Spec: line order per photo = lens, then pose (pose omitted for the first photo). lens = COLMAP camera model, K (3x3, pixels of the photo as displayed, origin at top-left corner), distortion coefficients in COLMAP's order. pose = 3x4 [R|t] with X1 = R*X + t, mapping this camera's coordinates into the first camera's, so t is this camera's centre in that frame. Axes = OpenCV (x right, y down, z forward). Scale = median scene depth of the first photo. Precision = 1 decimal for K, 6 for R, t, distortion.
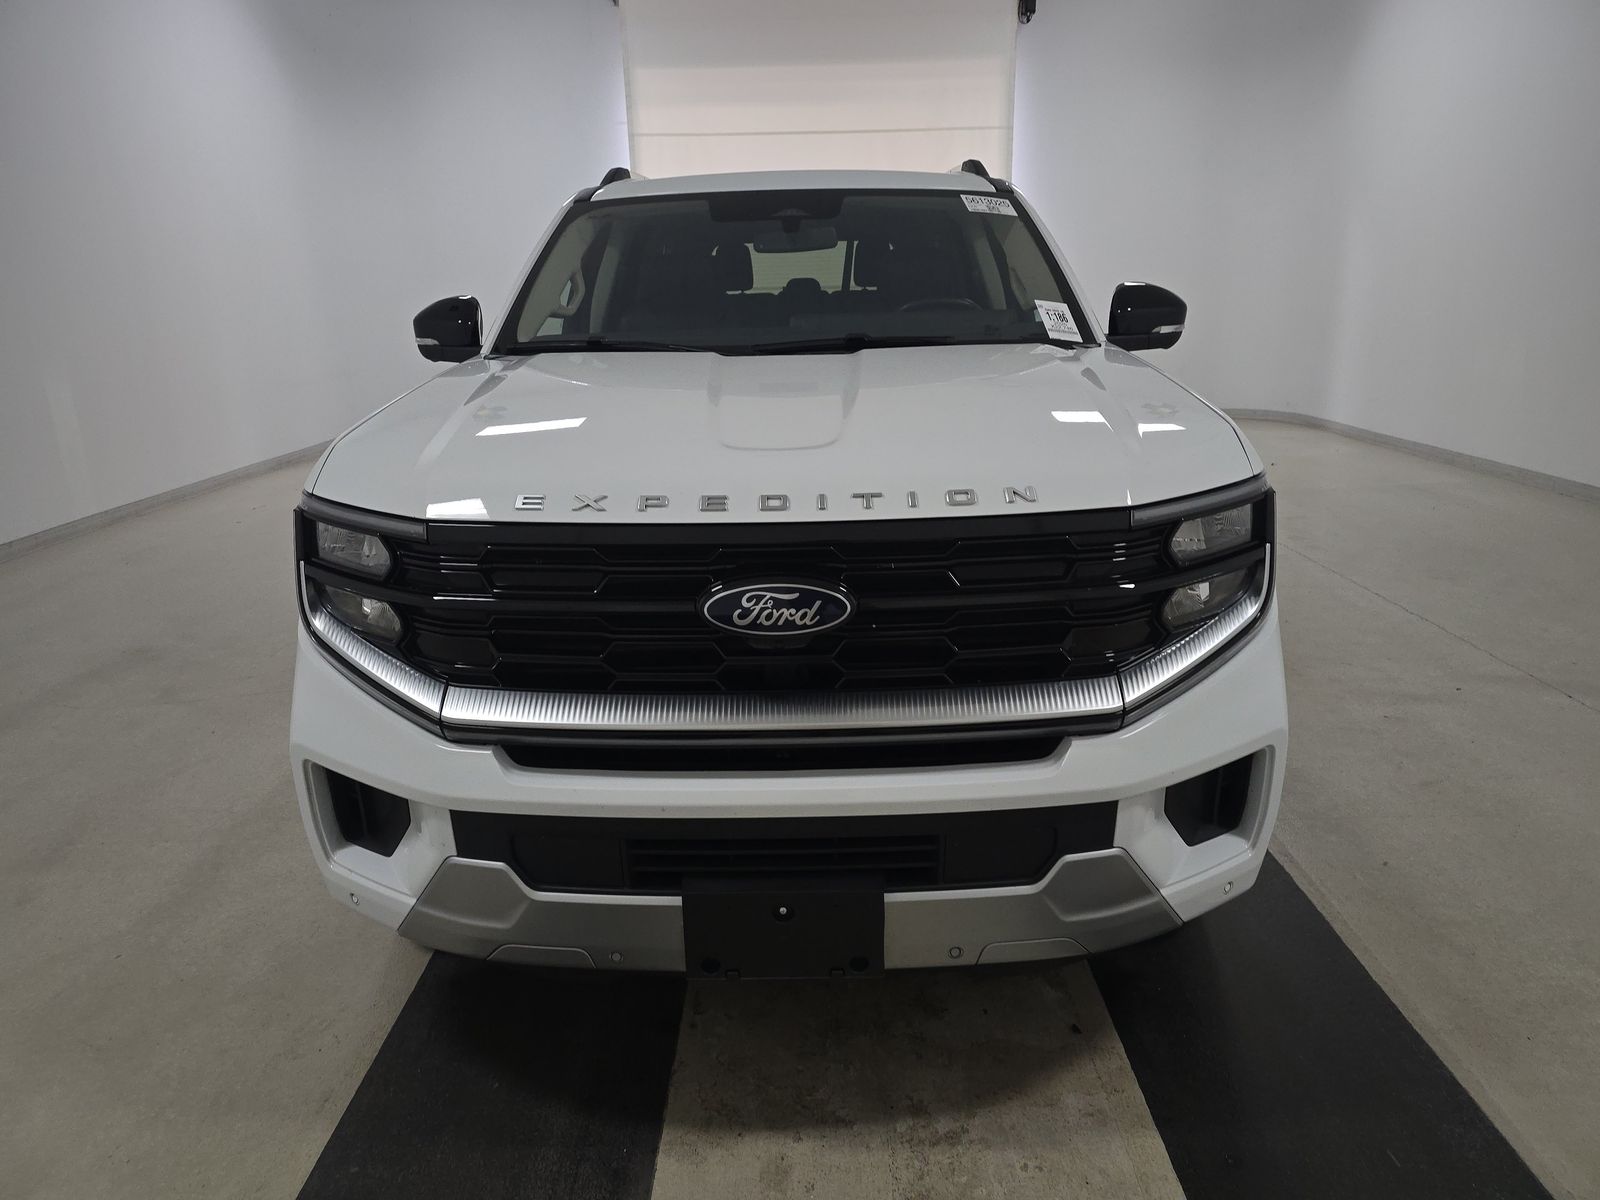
lens RADIAL K [[1062.7, 0, 800.5], [0, 1062.7, 608.7], [0, 0, 1]] dist [0.000269, -0.003139]
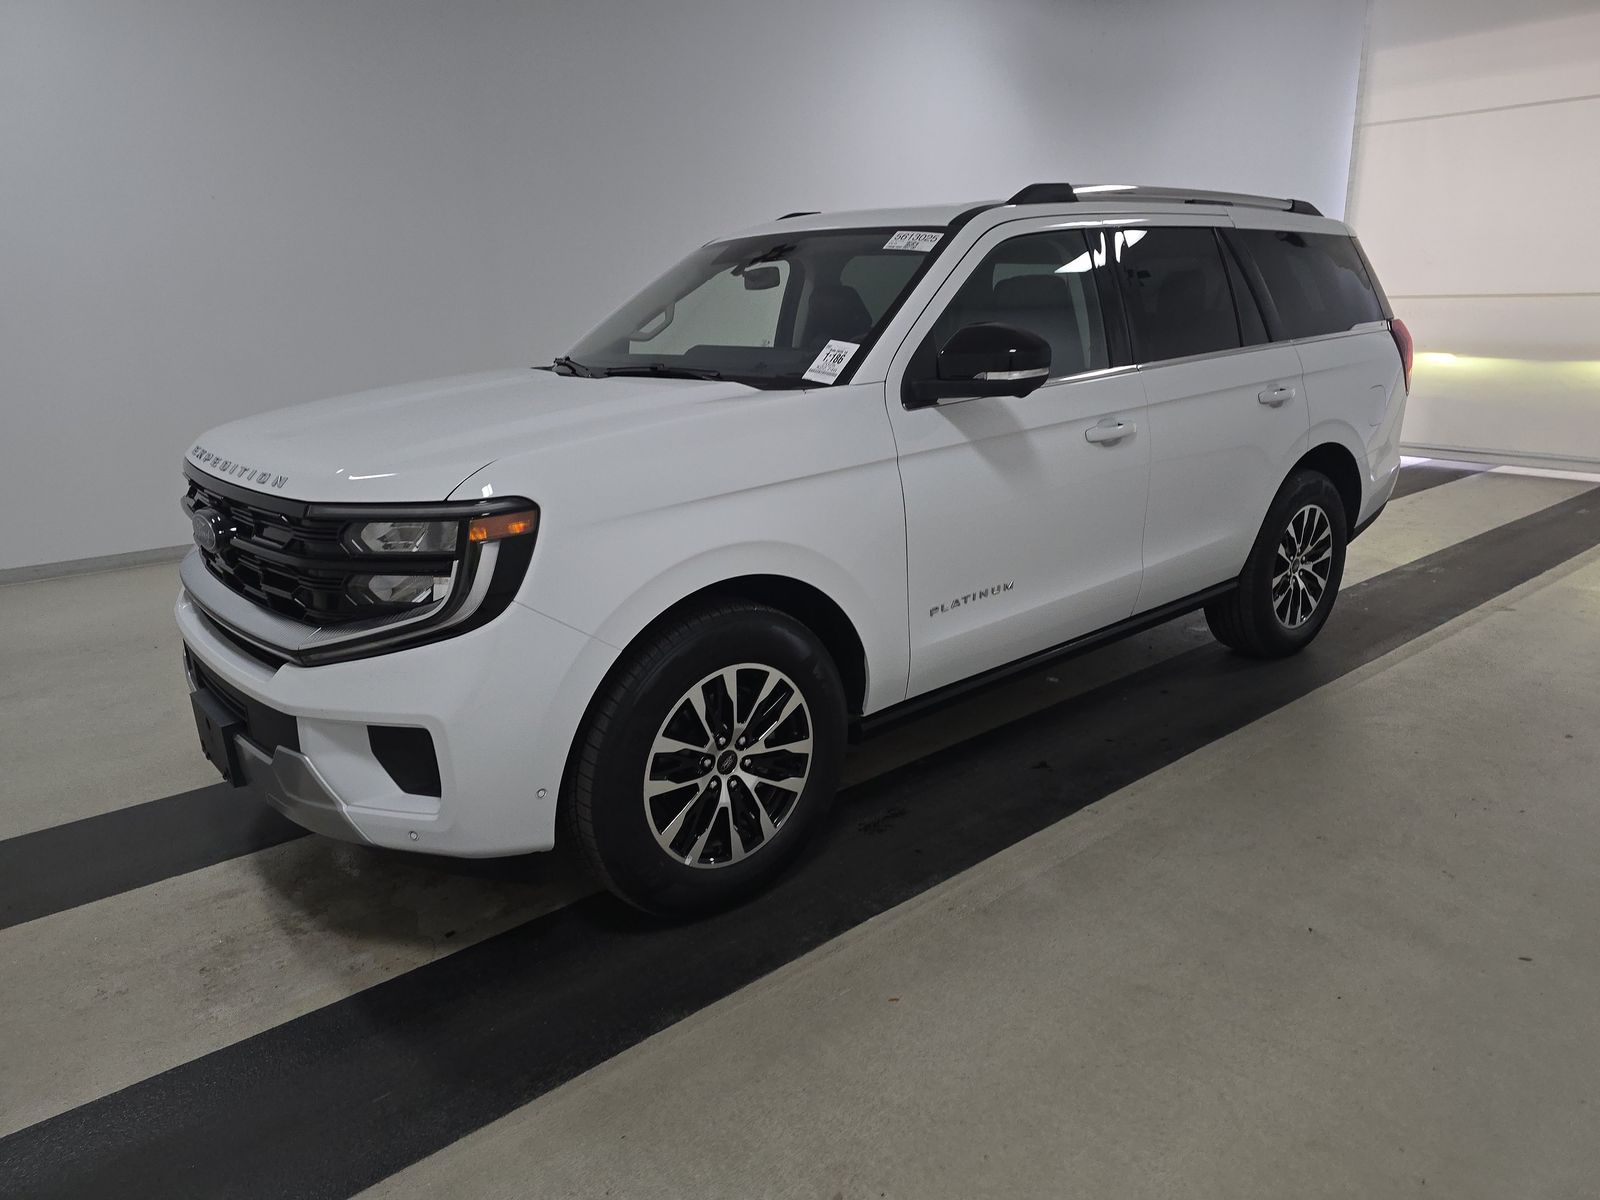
lens RADIAL K [[1069.5, 0, 800.0], [0, 1069.5, 600.0], [0, 0, 1]] dist [-0.000171, -0.000888]
pose [[0.675632, 0.213340, -0.705696, 1.374776], [-0.216821, 0.972382, 0.086378, -0.181163], [0.704635, 0.094650, 0.703229, 0.394800]]
